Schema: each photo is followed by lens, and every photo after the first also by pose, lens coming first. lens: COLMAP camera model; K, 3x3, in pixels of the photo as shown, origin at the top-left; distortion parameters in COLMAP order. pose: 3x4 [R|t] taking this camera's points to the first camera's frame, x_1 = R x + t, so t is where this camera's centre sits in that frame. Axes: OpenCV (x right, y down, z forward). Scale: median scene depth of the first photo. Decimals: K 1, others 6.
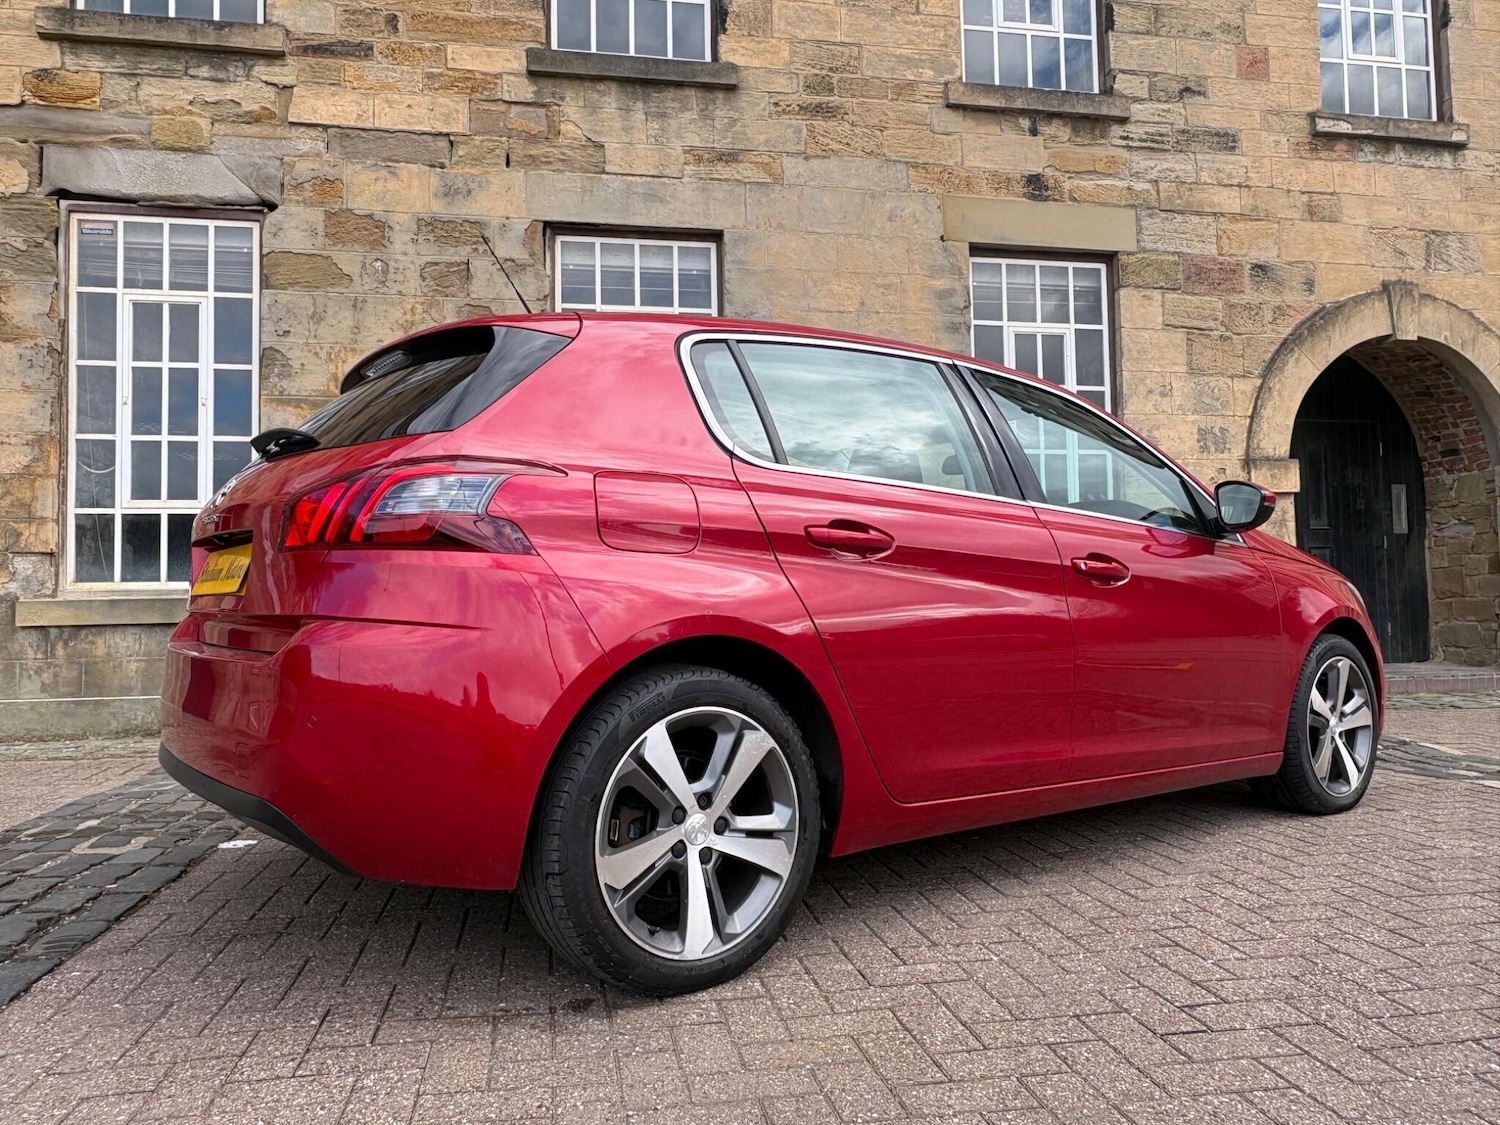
lens RADIAL K [[1055.9, 0, 738.8], [0, 1055.9, 555.8], [0, 0, 1]] dist [-0.004143, 0.005394]
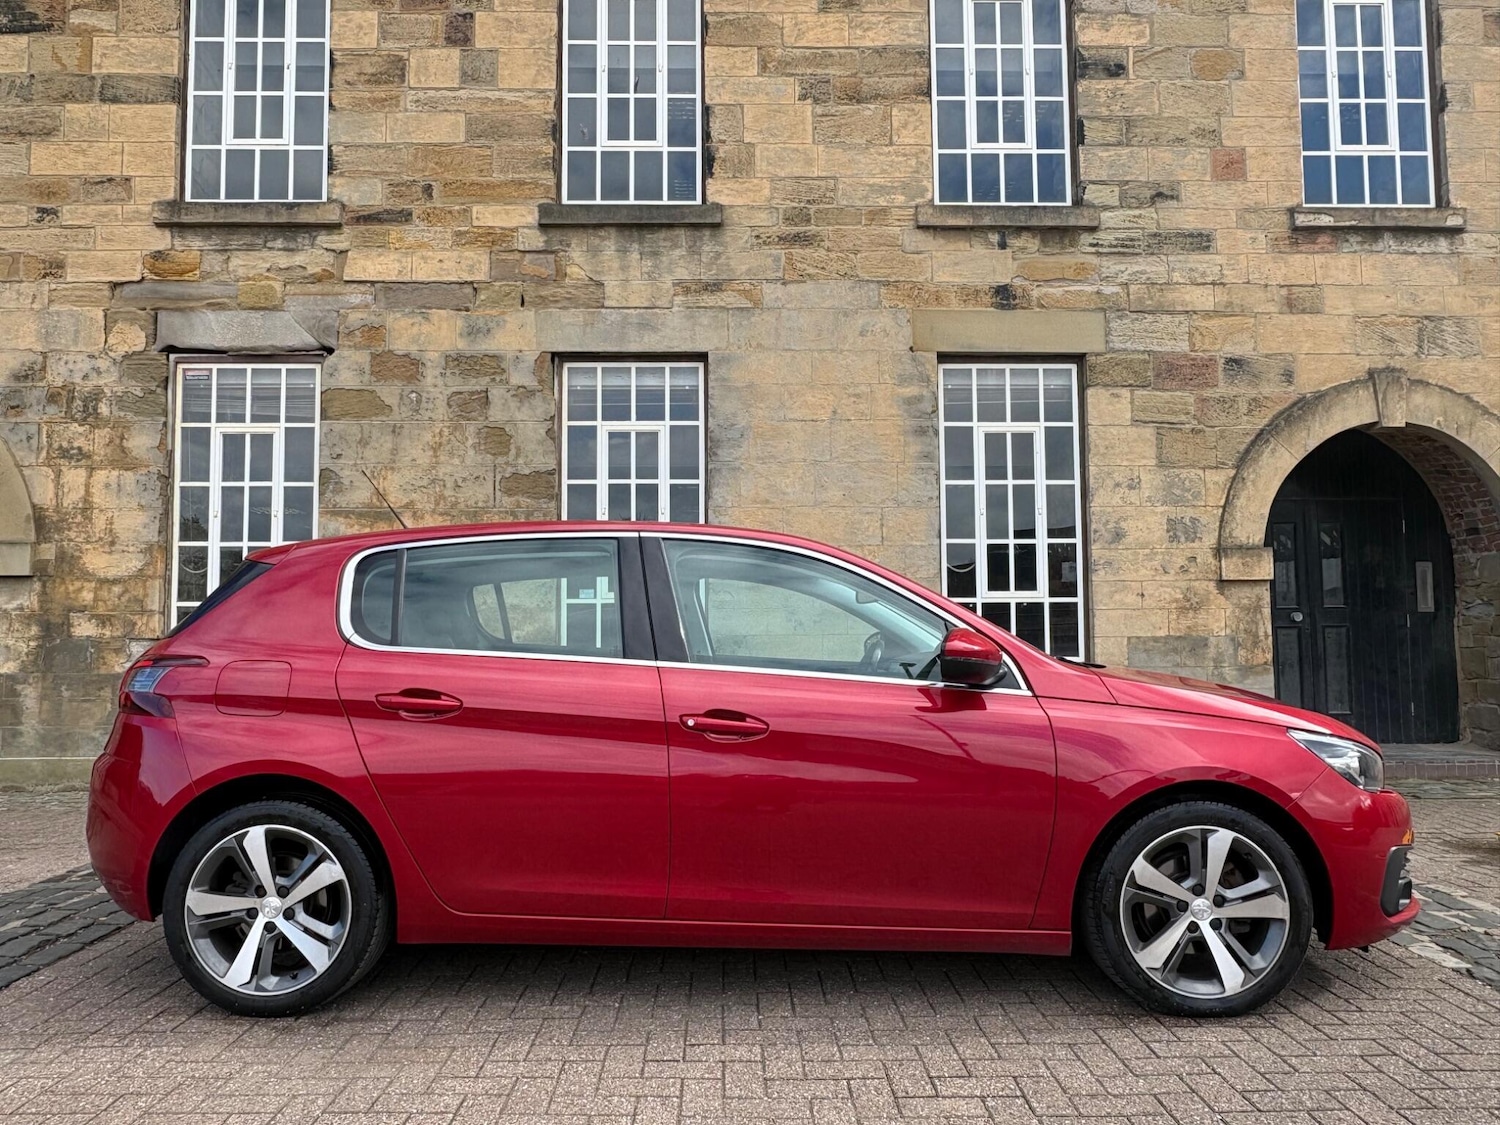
lens RADIAL K [[1083.1, 0, 740.3], [0, 1083.1, 566.1], [0, 0, 1]] dist [-0.003212, 0.004678]
pose [[0.986883, -0.001772, -0.161429, 0.205095], [-0.001197, 0.999832, -0.018295, -0.057911], [0.161435, 0.018249, 0.986715, -0.133210]]
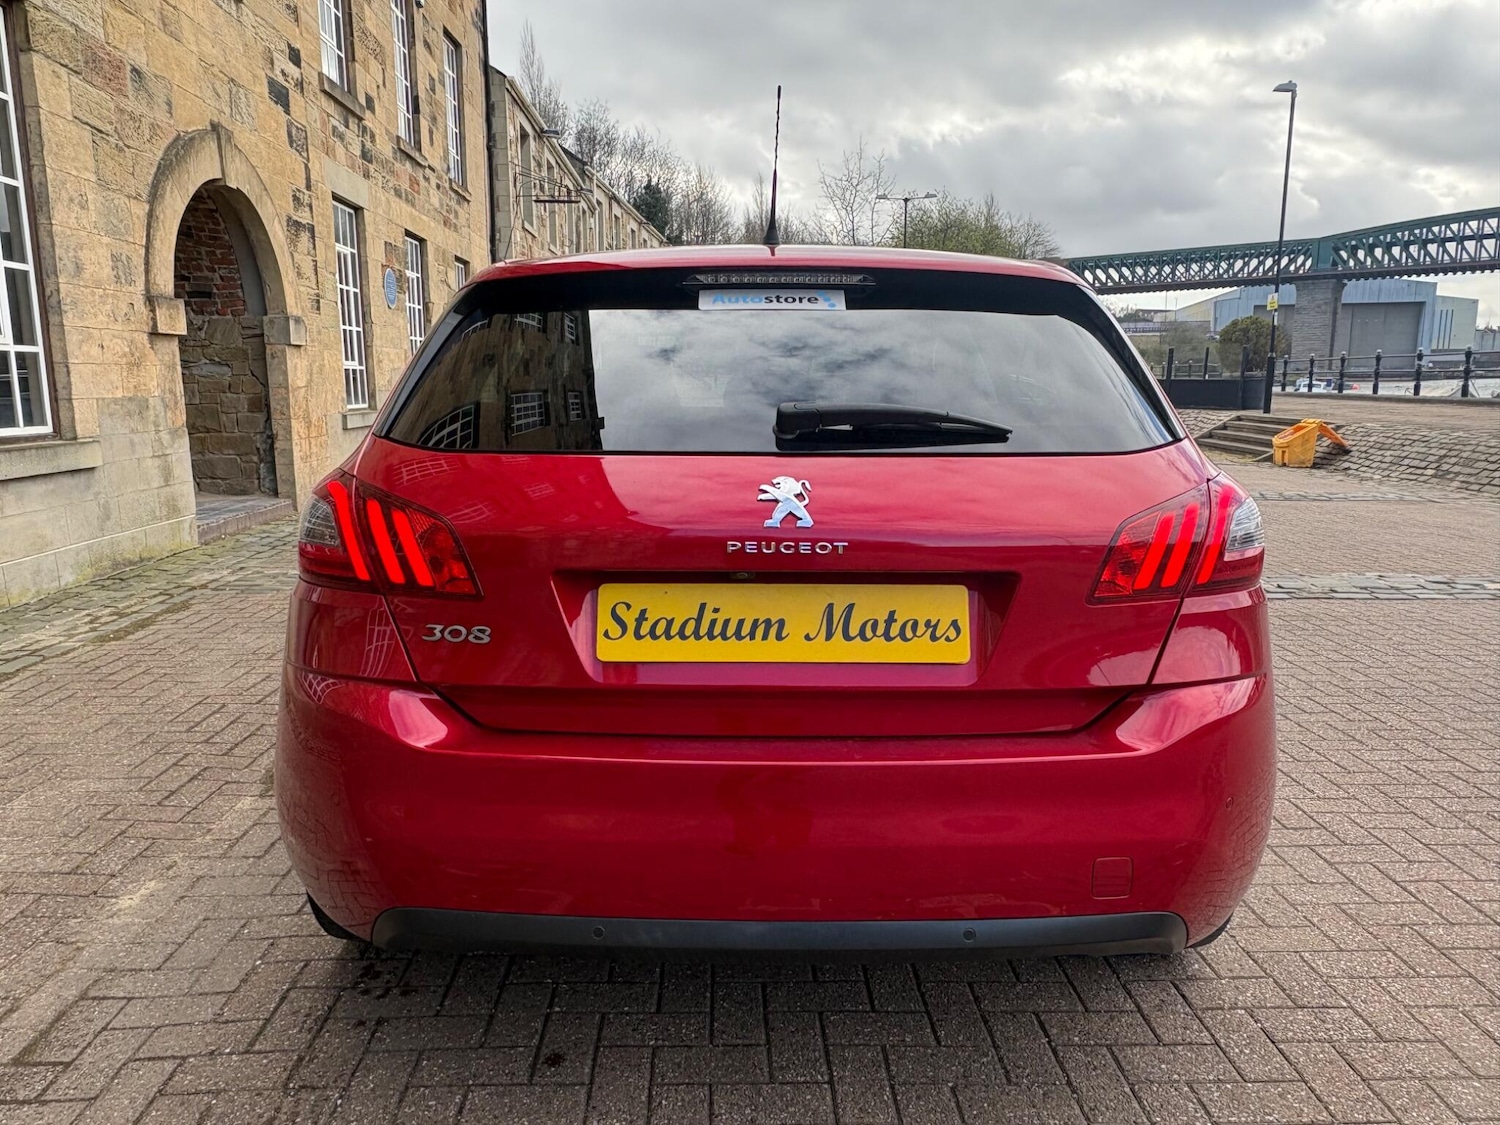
lens RADIAL K [[1055.9, 0, 731.8], [0, 1055.9, 572.8], [0, 0, 1]] dist [-0.004245, 0.005842]
pose [[0.156562, -0.163703, 0.974007, -0.395183], [-0.047251, 0.983798, 0.172943, -0.039825], [-0.986537, -0.073099, 0.146290, 0.380058]]
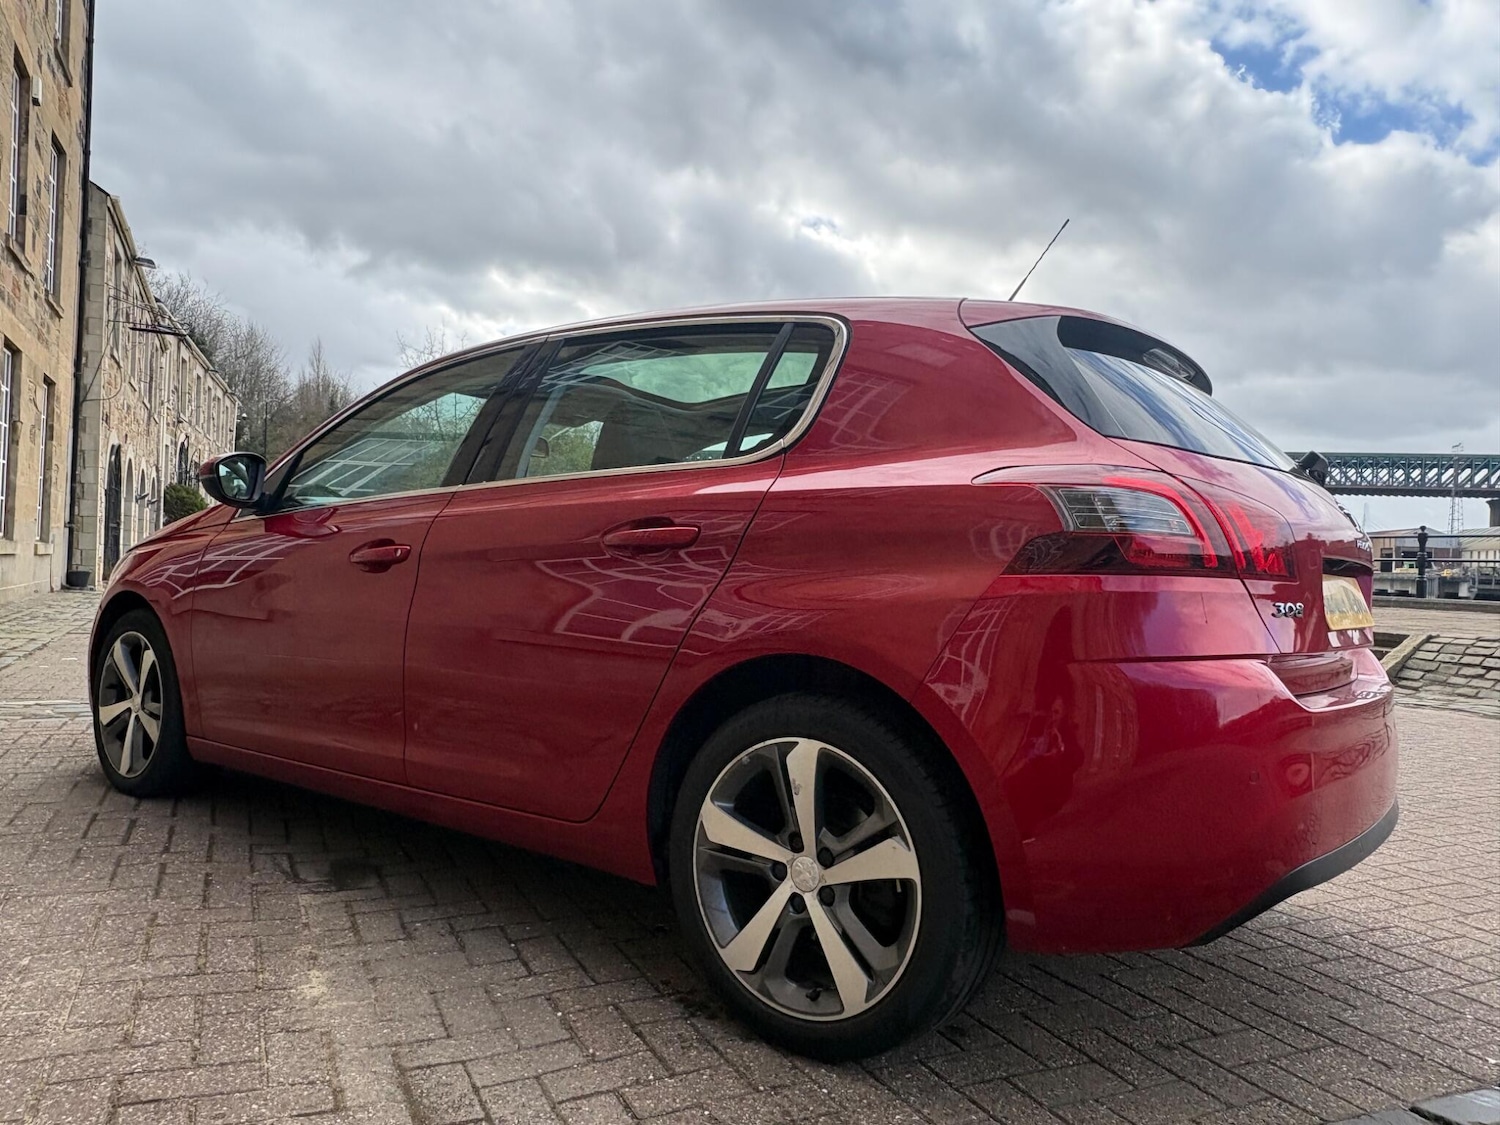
lens RADIAL K [[1059.1, 0, 731.7], [0, 1059.1, 563.1], [0, 0, 1]] dist [0.000624, 0.002728]
pose [[-0.258745, 0.006866, 0.965921, -0.421251], [-0.081633, 0.996242, -0.028949, 0.018235], [-0.962490, -0.086341, -0.257212, 0.597406]]
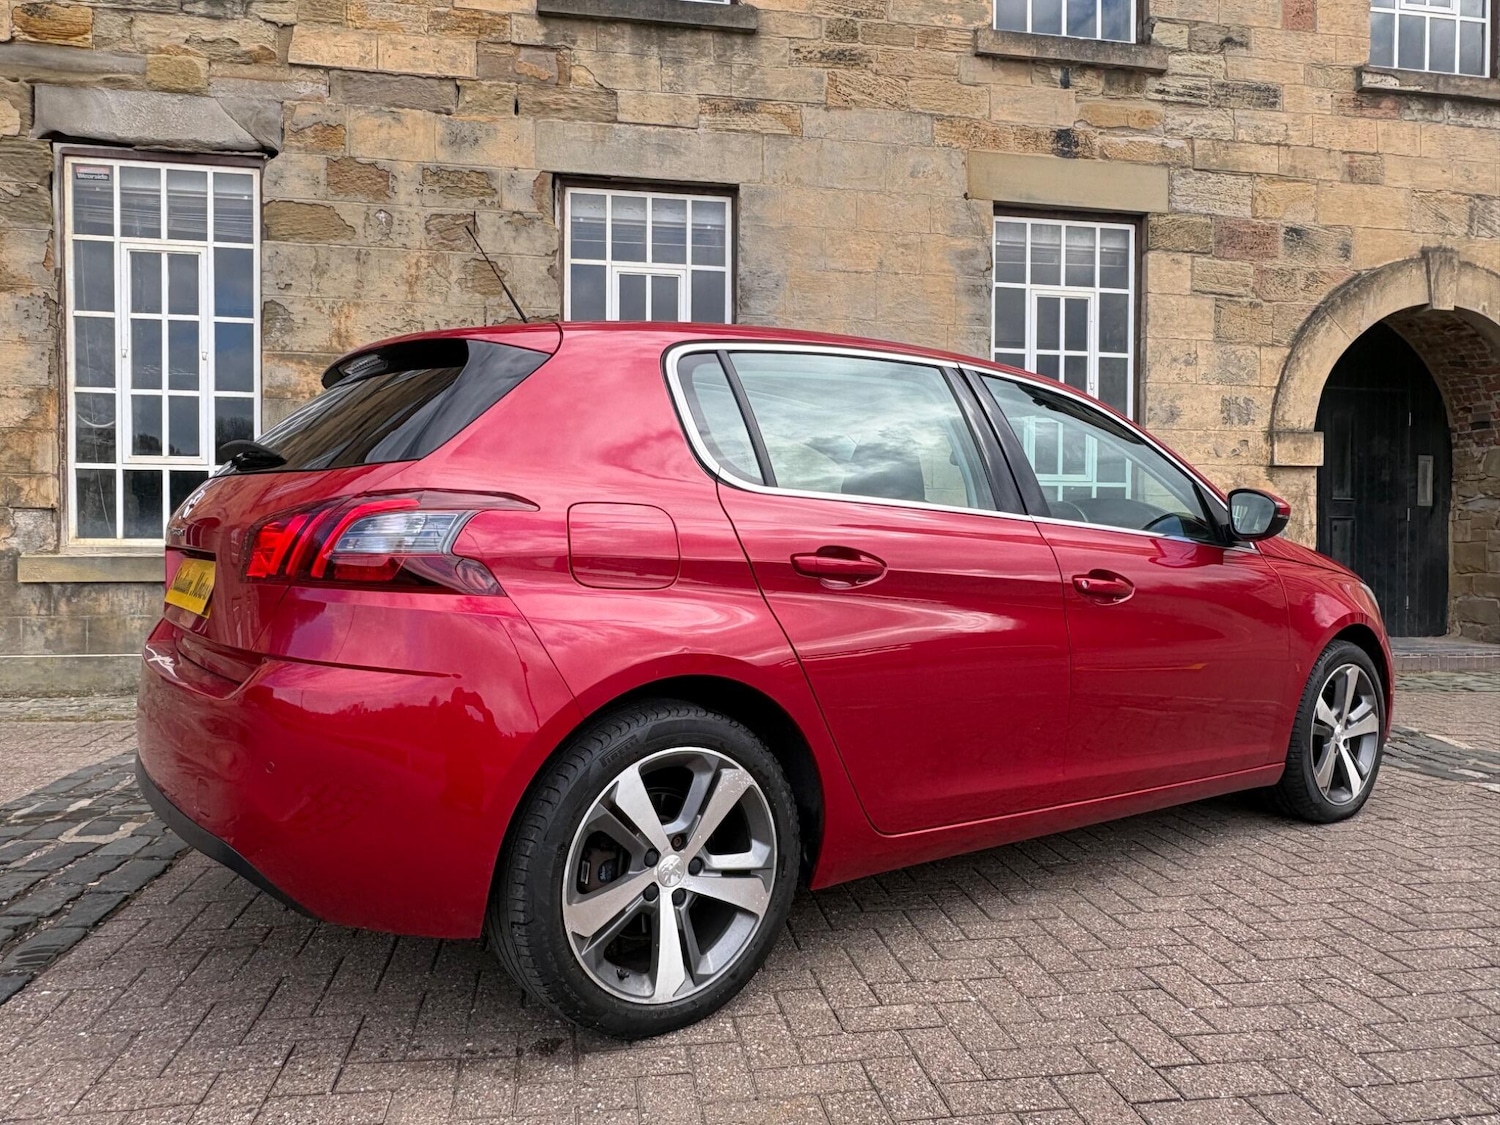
lens RADIAL K [[1055.7, 0, 750.6], [0, 1055.7, 561.5], [0, 0, 1]] dist [-0.003387, 0.004761]
pose [[0.999744, 0.021134, -0.008070, 0.010959], [-0.020555, 0.997598, 0.066144, -0.028052], [0.009448, -0.065961, 0.997777, 0.013075]]
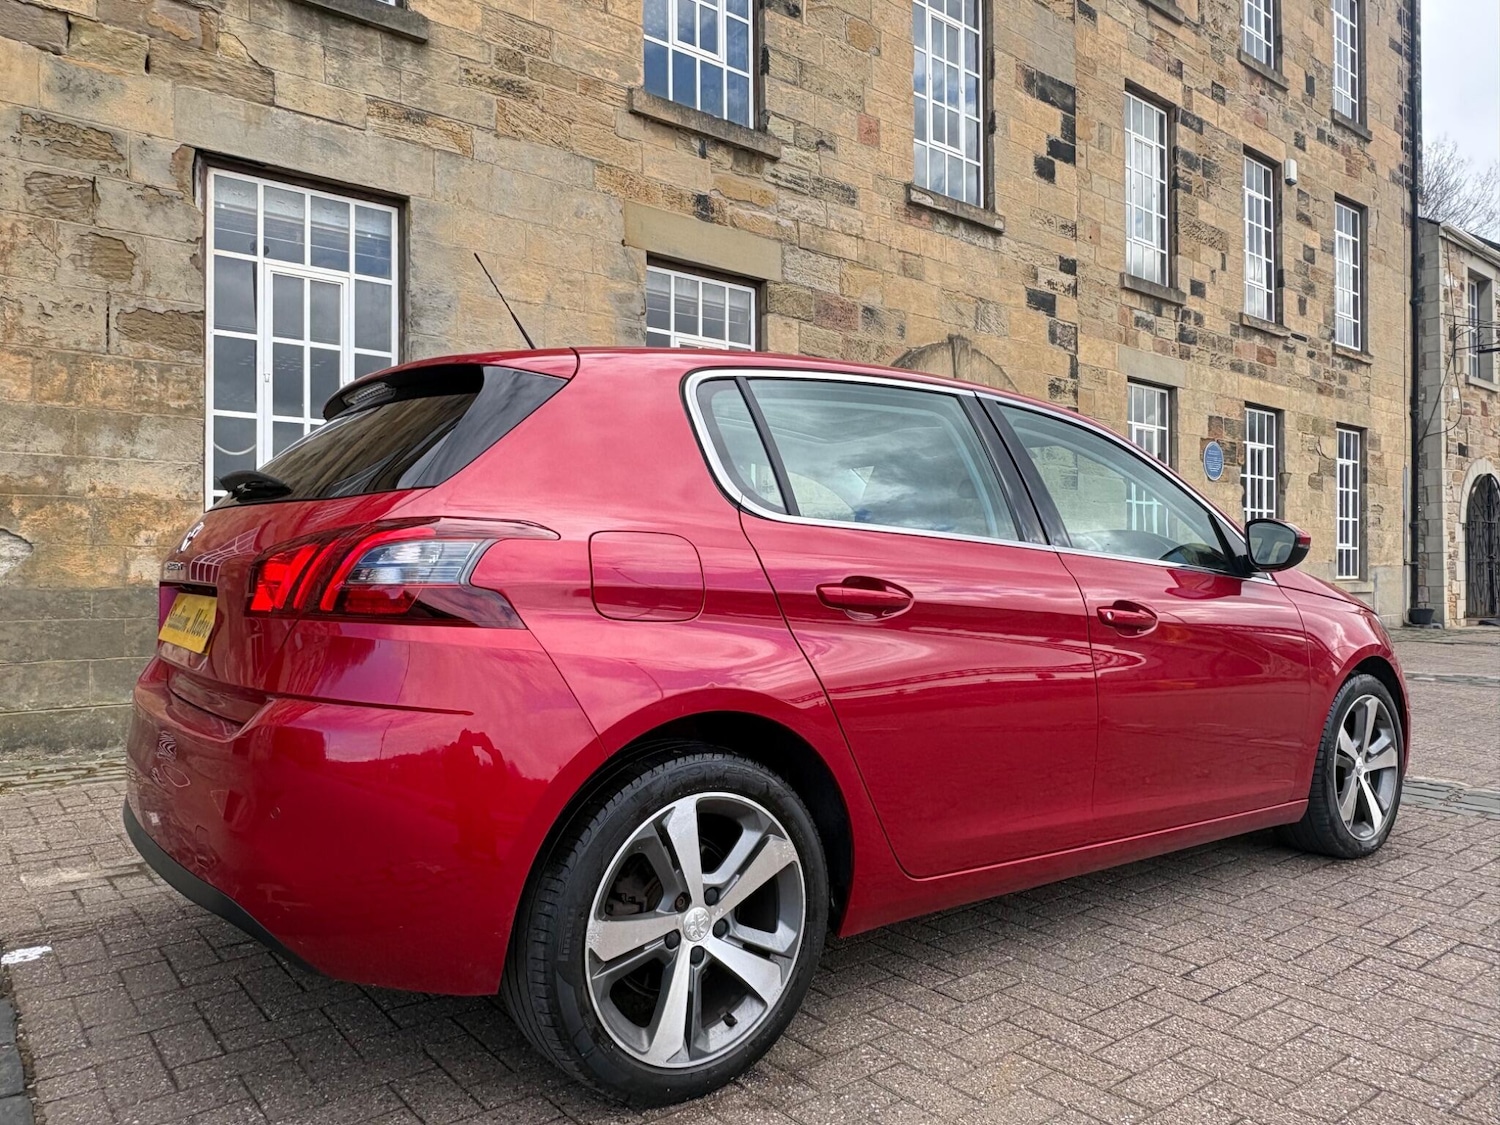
lens RADIAL K [[1054.4, 0, 749.5], [0, 1054.4, 555.8], [0, 0, 1]] dist [-0.000732, 0.003961]
pose [[0.877433, 0.022187, 0.479185, -0.186992], [-0.036605, 0.999114, 0.020768, -0.025465], [-0.478300, -0.035763, 0.877468, 0.040290]]
